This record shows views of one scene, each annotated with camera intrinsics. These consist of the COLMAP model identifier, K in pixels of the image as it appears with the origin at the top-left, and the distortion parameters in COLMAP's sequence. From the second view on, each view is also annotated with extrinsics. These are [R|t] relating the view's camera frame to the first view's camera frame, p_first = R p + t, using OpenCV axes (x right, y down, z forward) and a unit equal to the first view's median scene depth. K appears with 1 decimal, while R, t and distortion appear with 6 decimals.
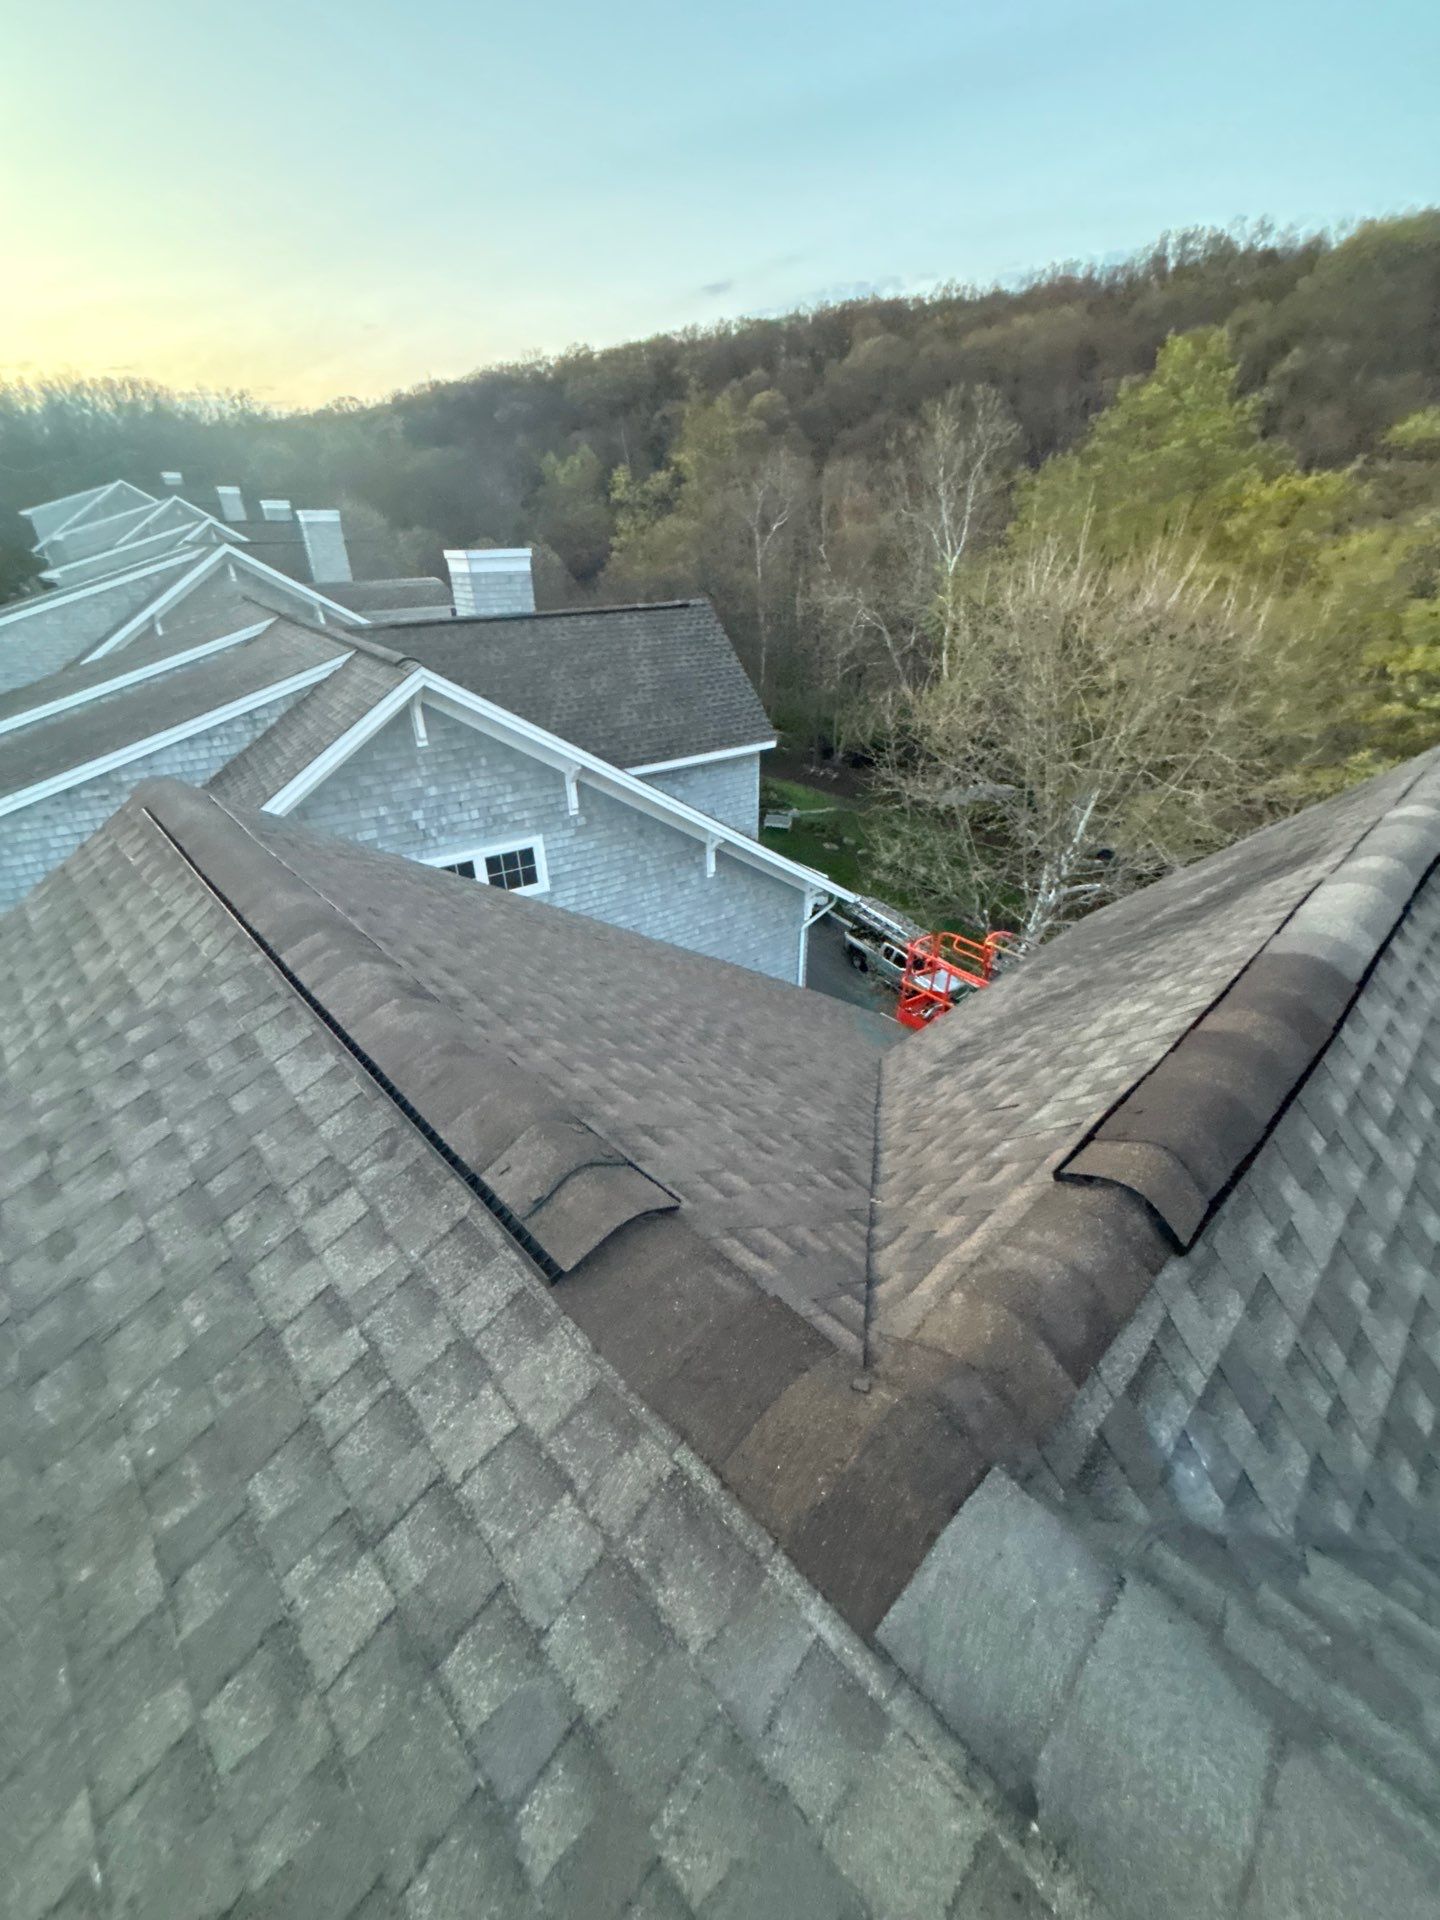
lens RADIAL K [[764.2, 0, 720.0], [0, 764.2, 960.0], [0, 0, 1]] dist [0.011871, 0.000090]
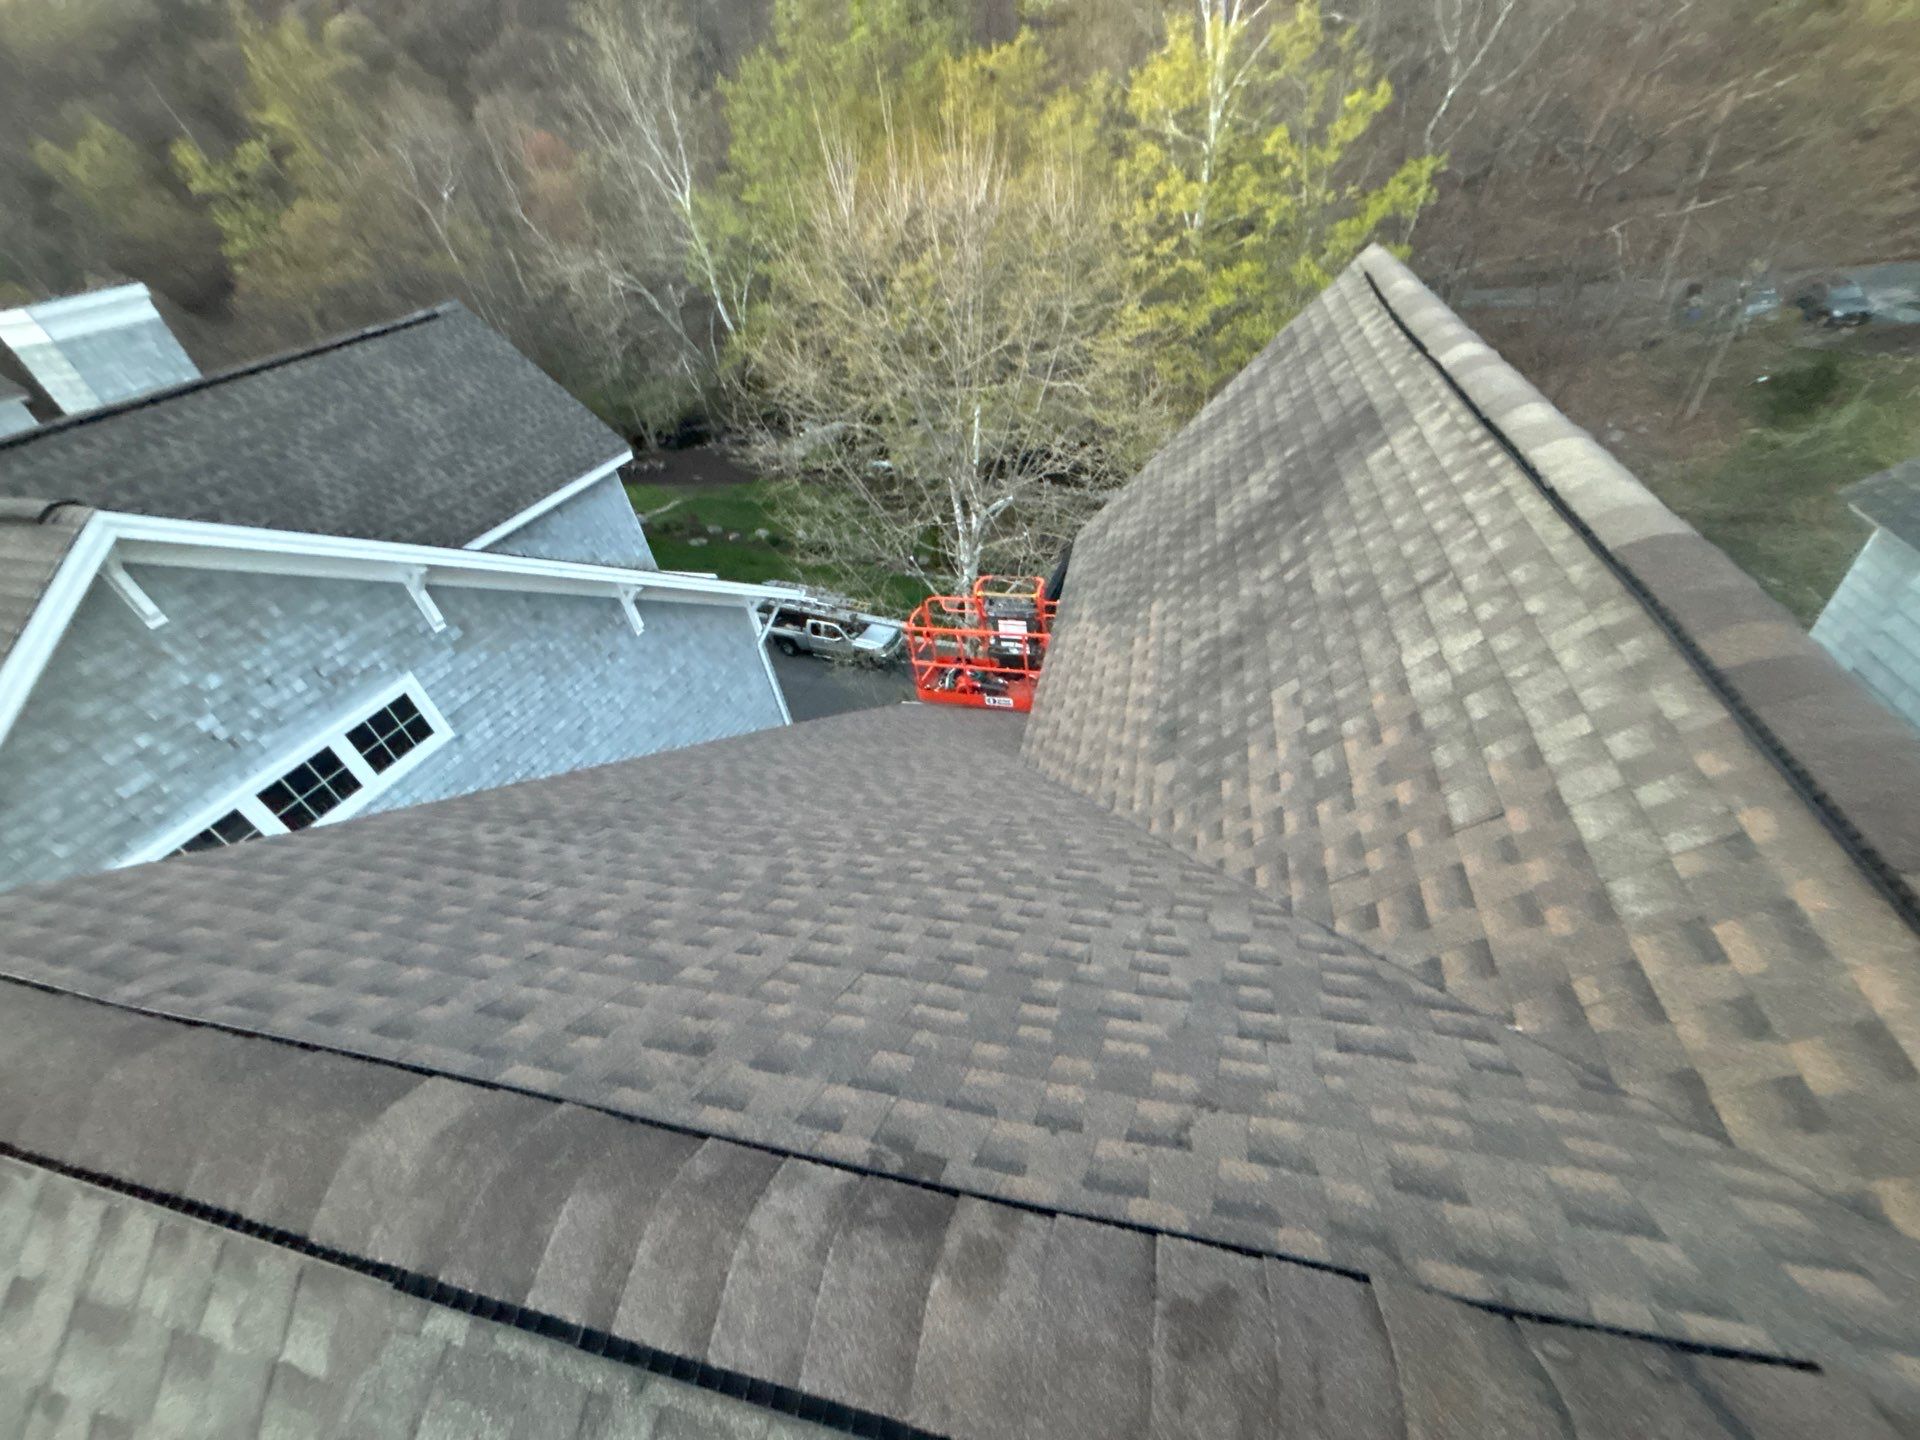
lens RADIAL K [[774.6, 0, 960.0], [0, 774.6, 720.0], [0, 0, 1]] dist [-0.001465, 0.000905]
pose [[0.830146, -0.424062, 0.361980, -0.063732], [0.378578, 0.905349, 0.192411, -0.049881], [-0.409313, -0.022692, 0.912112, 0.078135]]
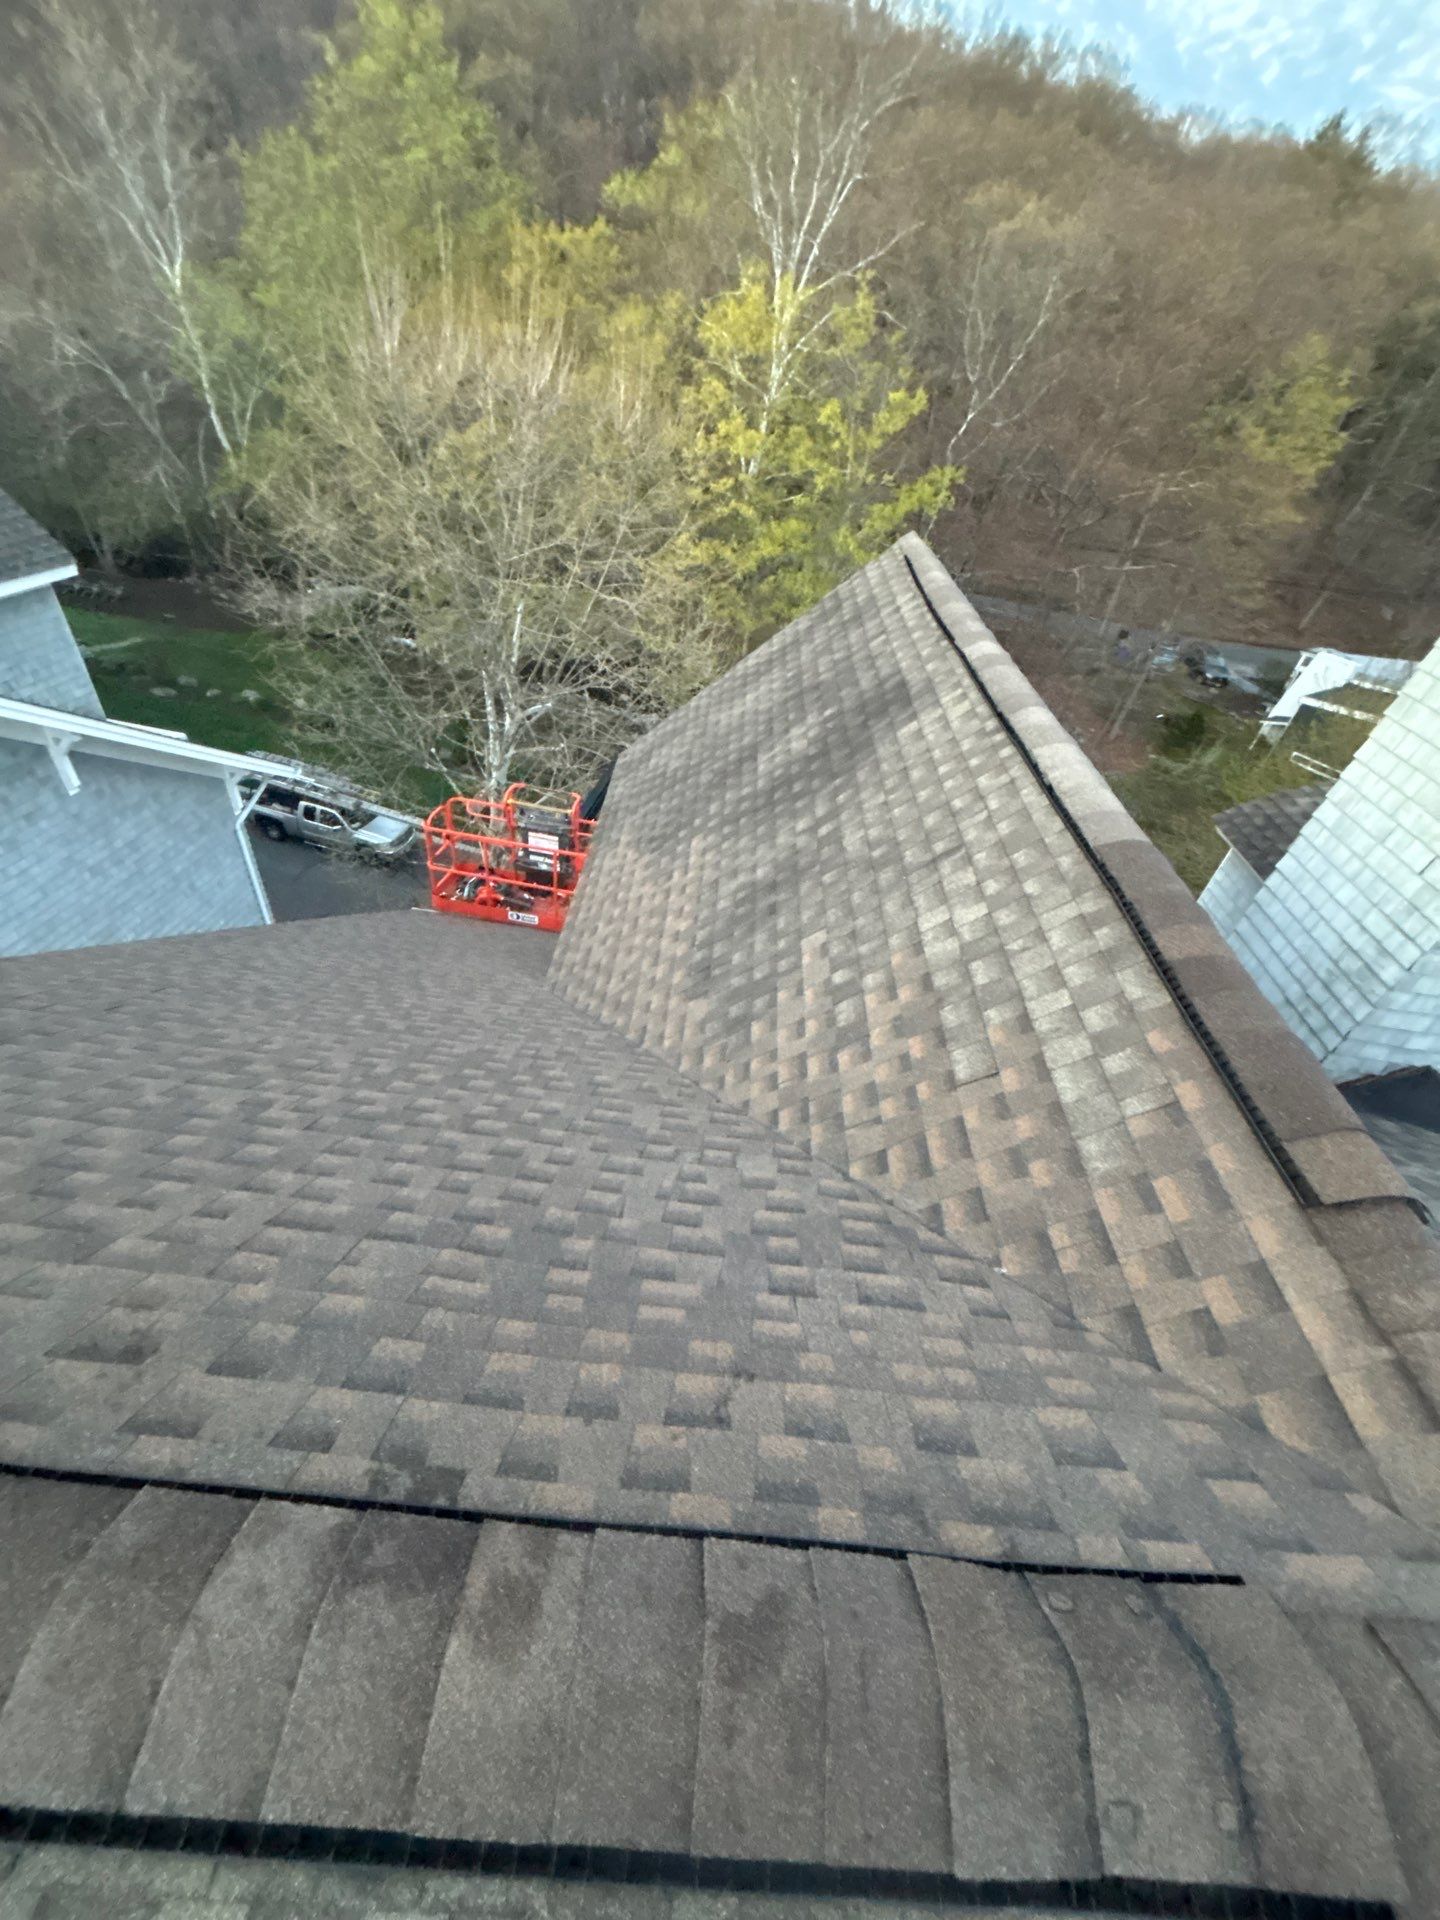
lens RADIAL K [[774.6, 0, 720.0], [0, 774.6, 960.0], [0, 0, 1]] dist [-0.001465, 0.000905]
pose [[0.712347, -0.374011, 0.593867, -0.062577], [0.224886, 0.923196, 0.311666, -0.053642], [-0.664822, -0.088462, 0.741746, 0.092310]]
